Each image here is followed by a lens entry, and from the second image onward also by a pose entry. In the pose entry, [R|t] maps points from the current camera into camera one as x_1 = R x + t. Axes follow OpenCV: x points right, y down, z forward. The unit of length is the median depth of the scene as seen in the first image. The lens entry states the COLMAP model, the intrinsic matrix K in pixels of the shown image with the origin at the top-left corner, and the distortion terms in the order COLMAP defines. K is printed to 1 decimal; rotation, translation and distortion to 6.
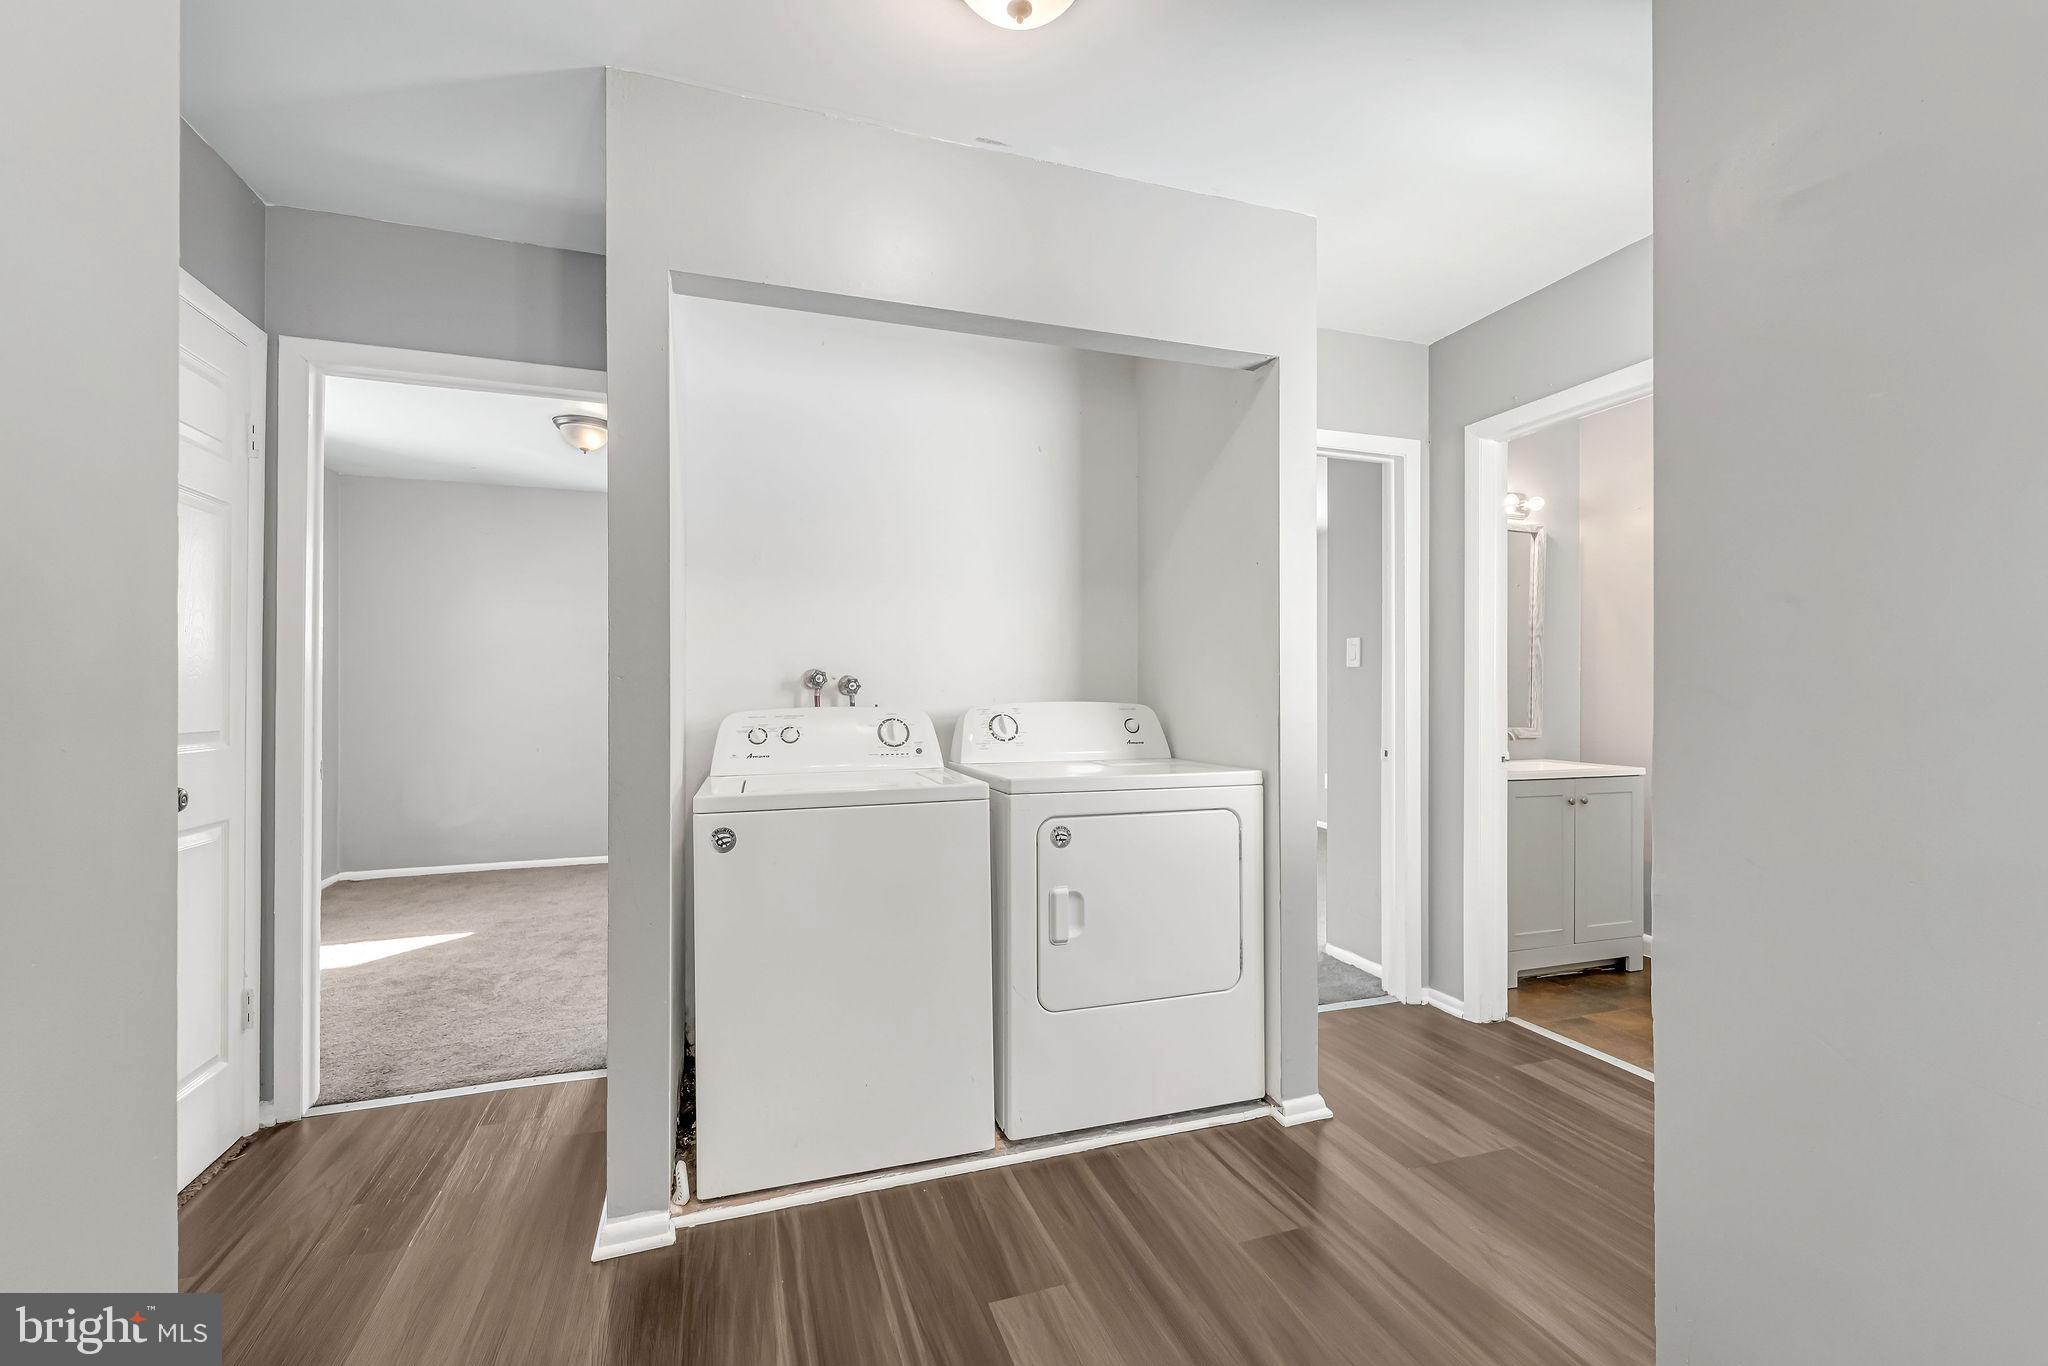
lens RADIAL K [[863.1, 0, 1028.9], [0, 863.1, 692.3], [0, 0, 1]] dist [-0.000566, -0.000099]
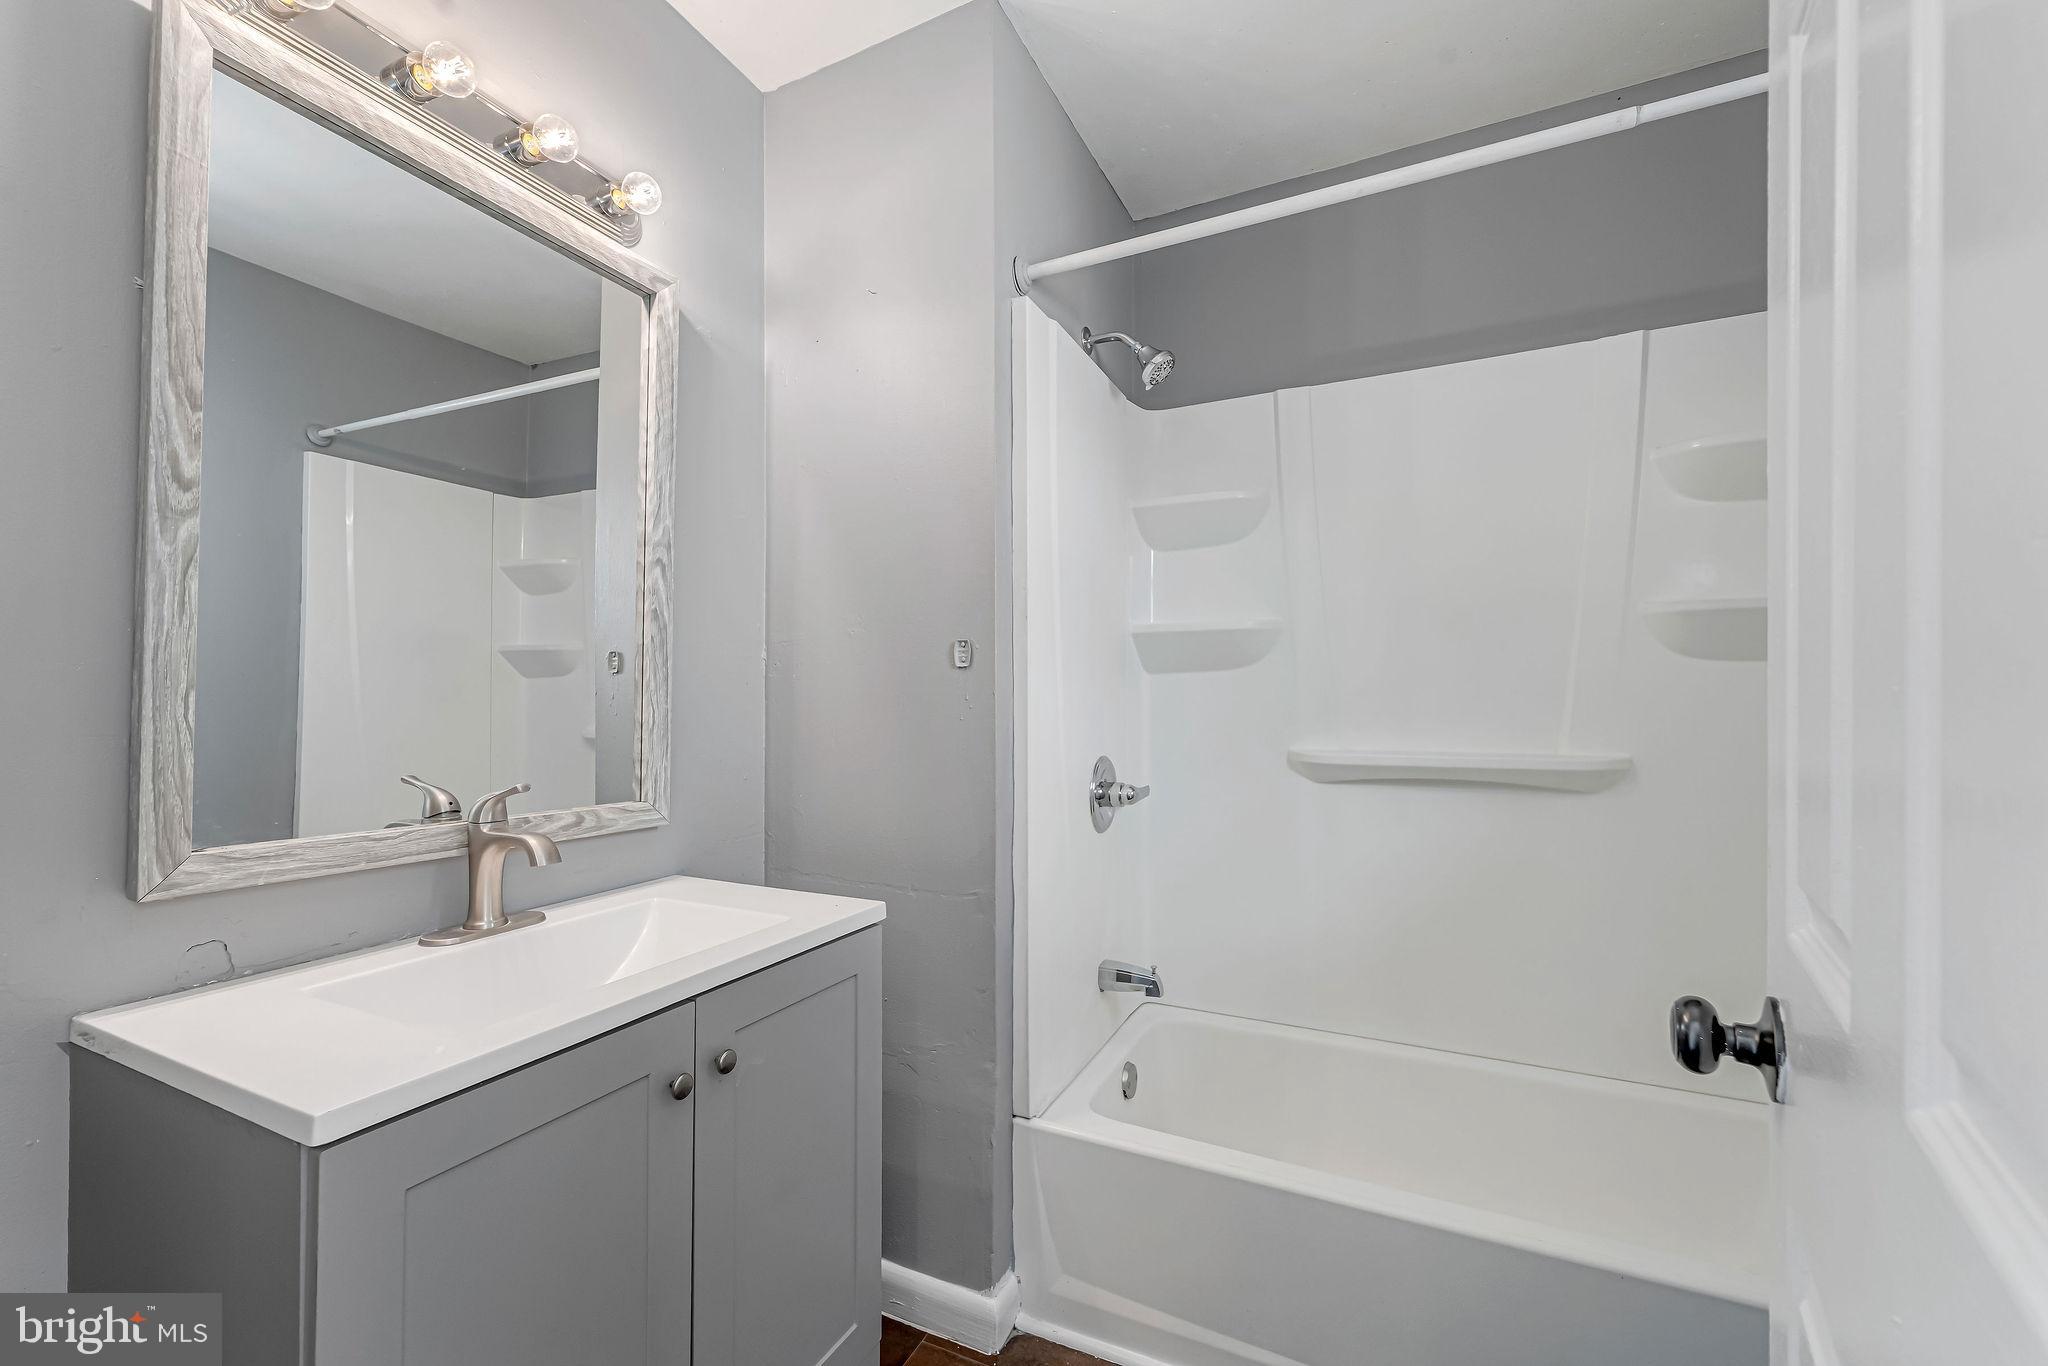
lens RADIAL K [[813.5, 0, 1036.5], [0, 813.5, 689.7], [0, 0, 1]] dist [0.000245, -0.000153]
pose [[0.700335, 0.000256, 0.713814, 0.449334], [0.006402, 0.999957, -0.006639, -0.004478], [-0.713786, 0.009219, 0.700303, 0.625317]]
